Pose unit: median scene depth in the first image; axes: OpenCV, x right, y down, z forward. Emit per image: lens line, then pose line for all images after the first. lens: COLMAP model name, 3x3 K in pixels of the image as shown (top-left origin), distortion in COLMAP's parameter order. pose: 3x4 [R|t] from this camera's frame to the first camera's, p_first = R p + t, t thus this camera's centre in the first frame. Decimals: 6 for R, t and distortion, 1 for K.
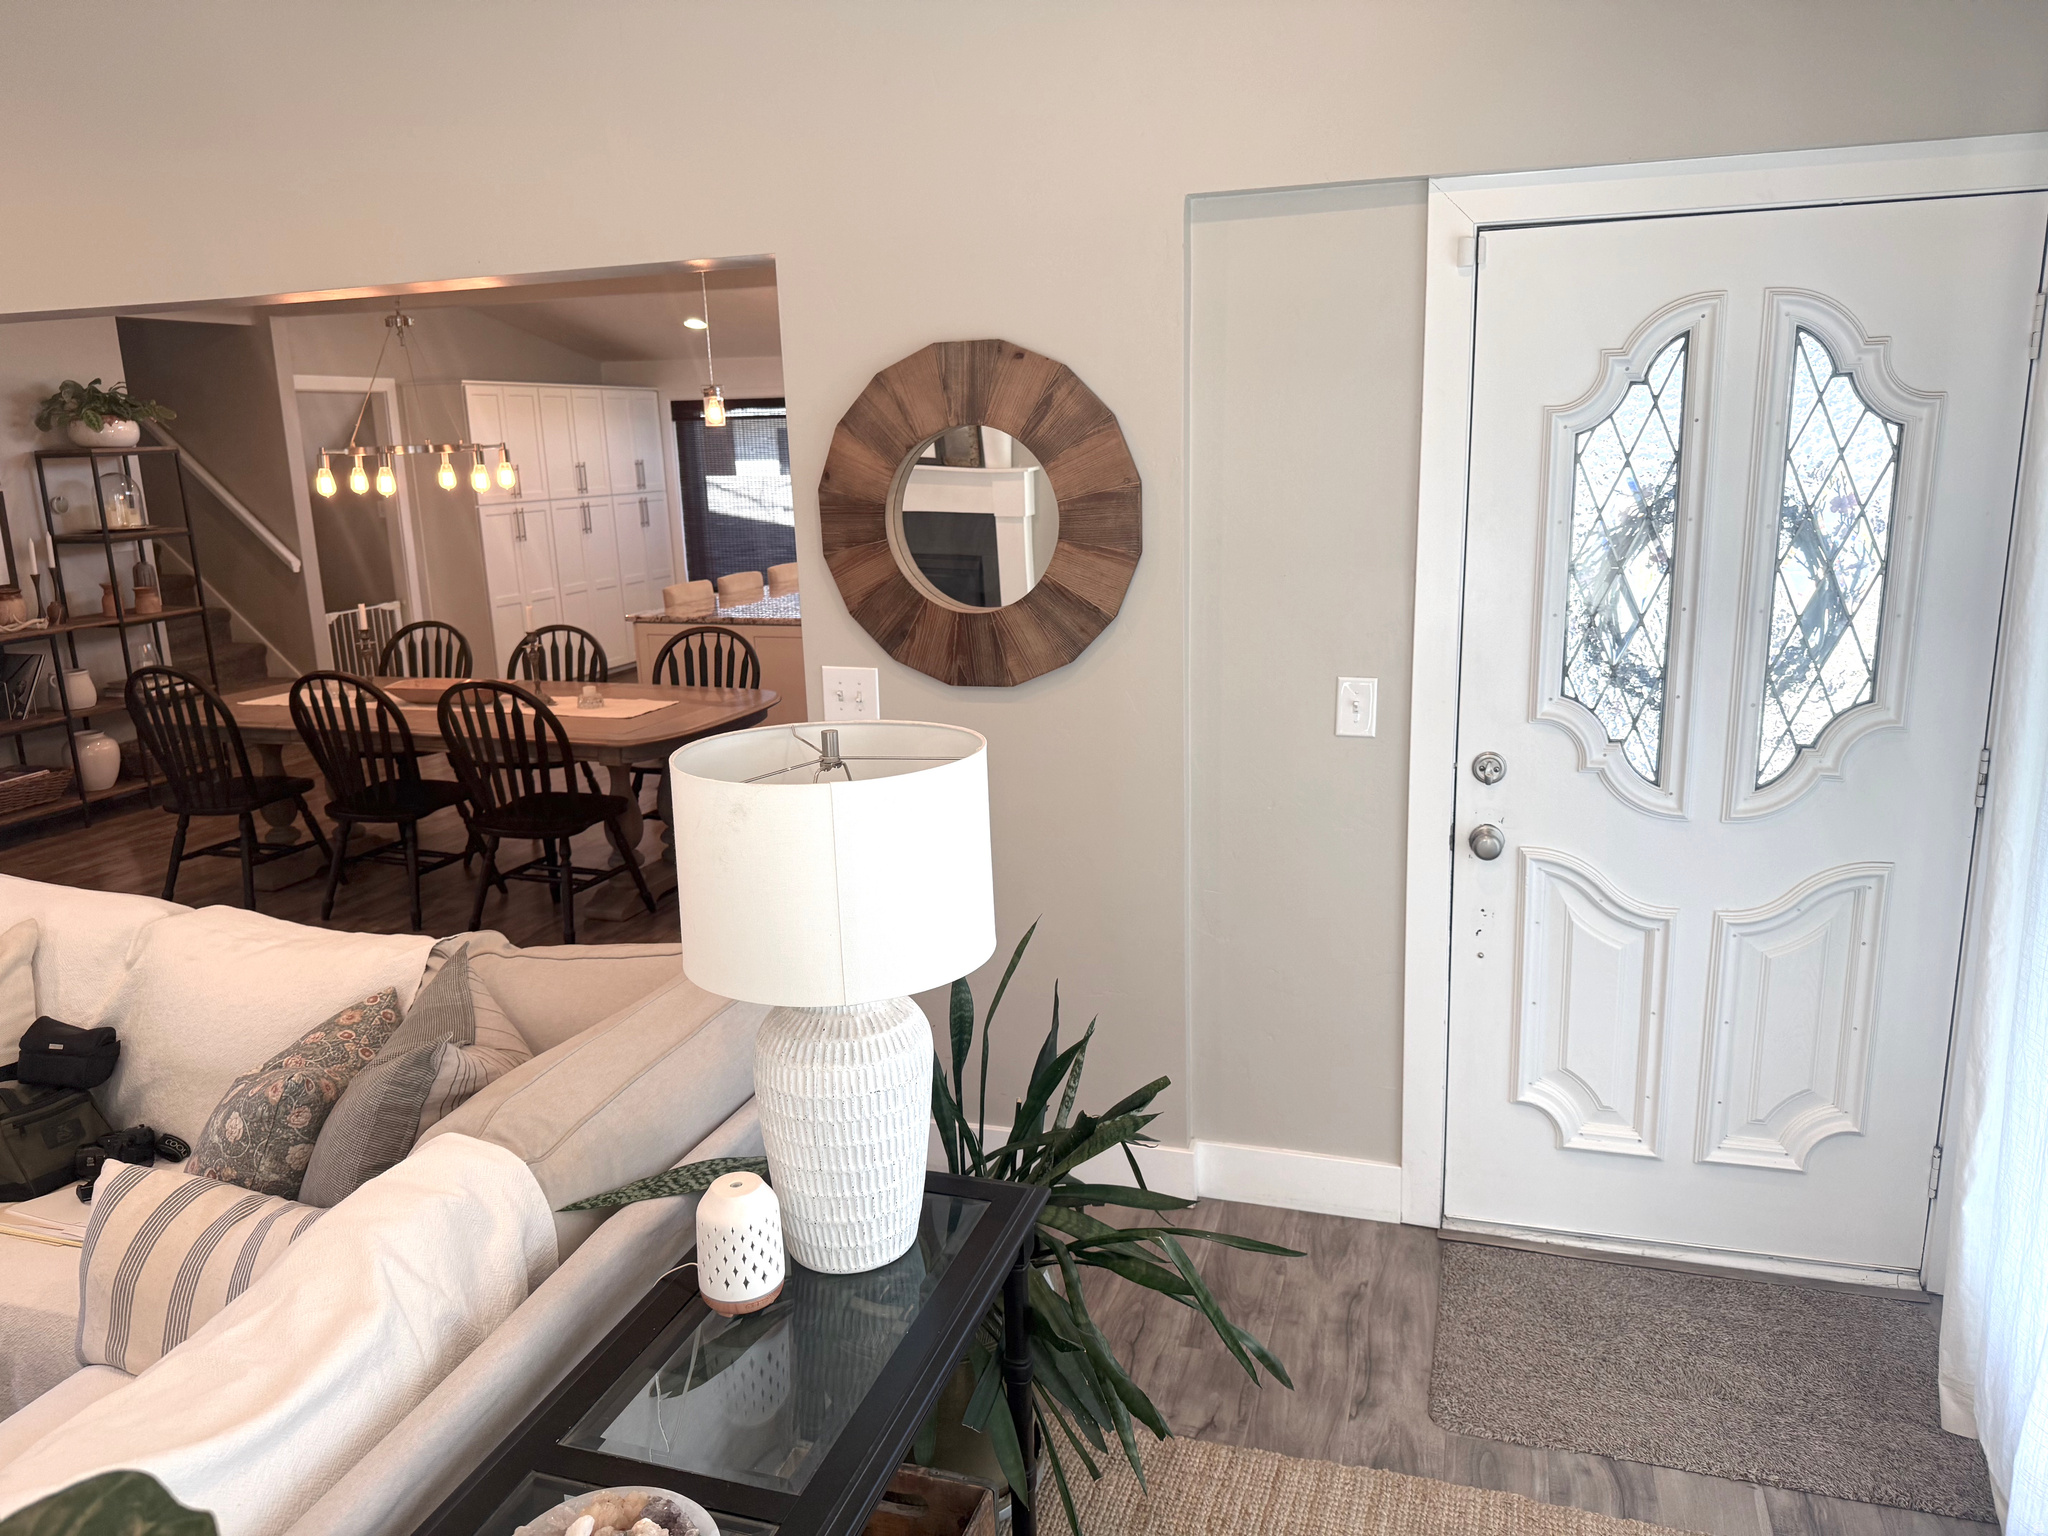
lens RADIAL K [[1412.6, 0, 1024.0], [0, 1412.6, 768.0], [0, 0, 1]] dist [0.088849, -0.137743]
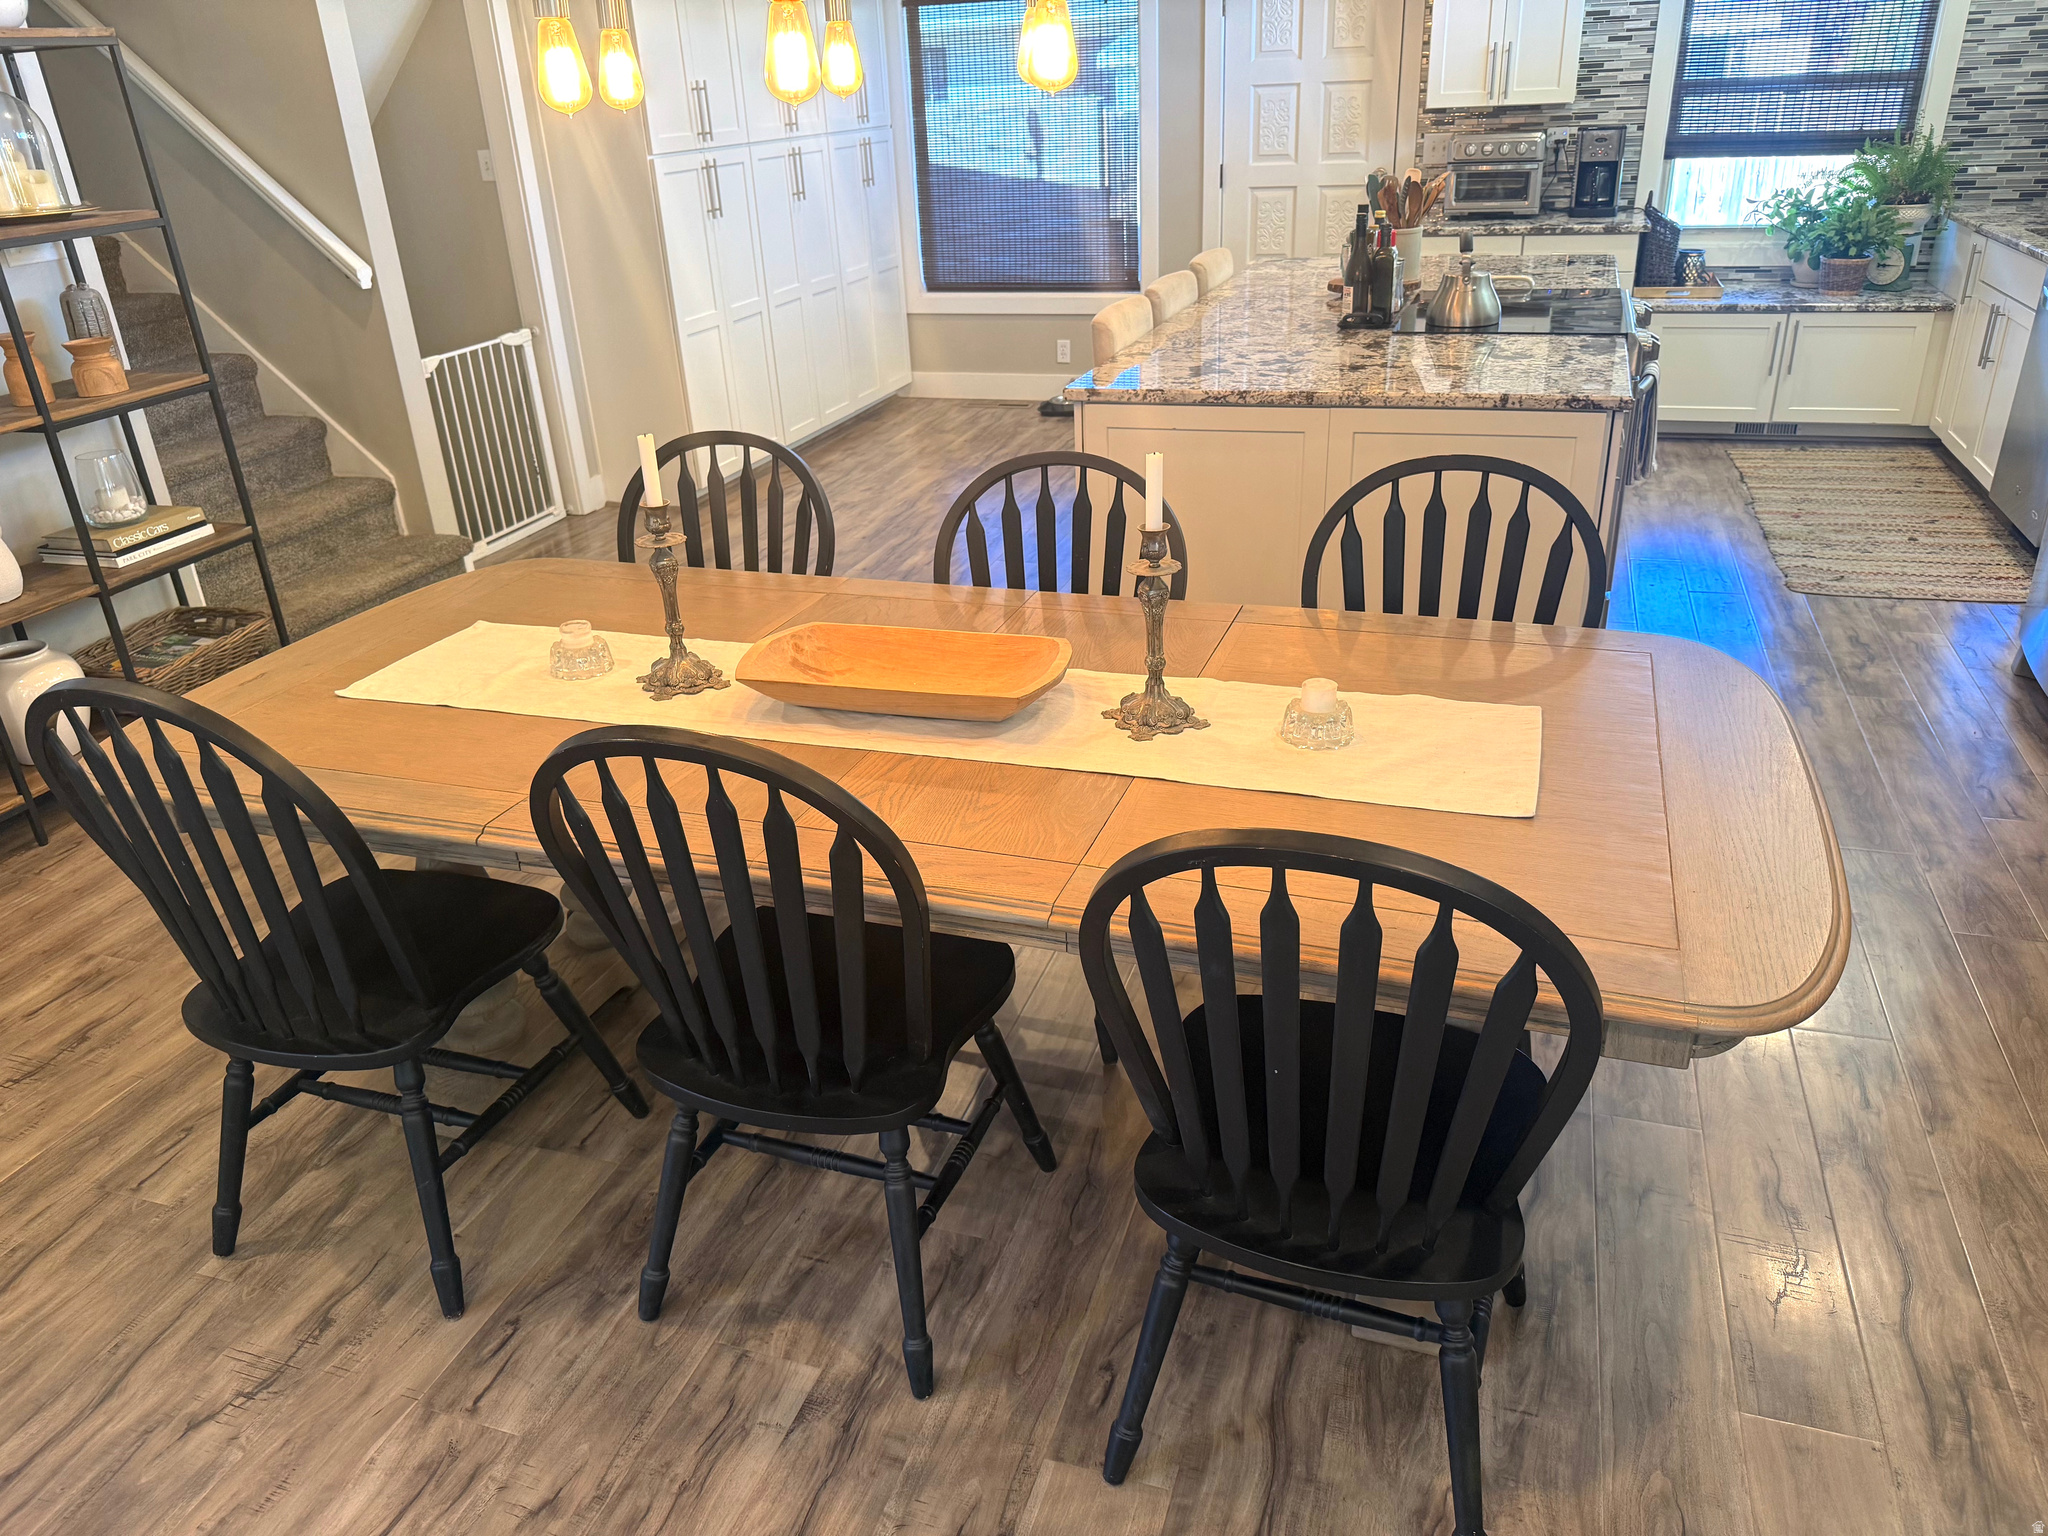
lens RADIAL K [[1475.5, 0, 1044.0], [0, 1475.5, 735.1], [0, 0, 1]] dist [0.006723, -0.005253]
pose [[0.999837, -0.009331, -0.015453, -0.222728], [0.012158, 0.980856, 0.194355, -0.070121], [0.013344, -0.194511, 0.980810, 0.382334]]
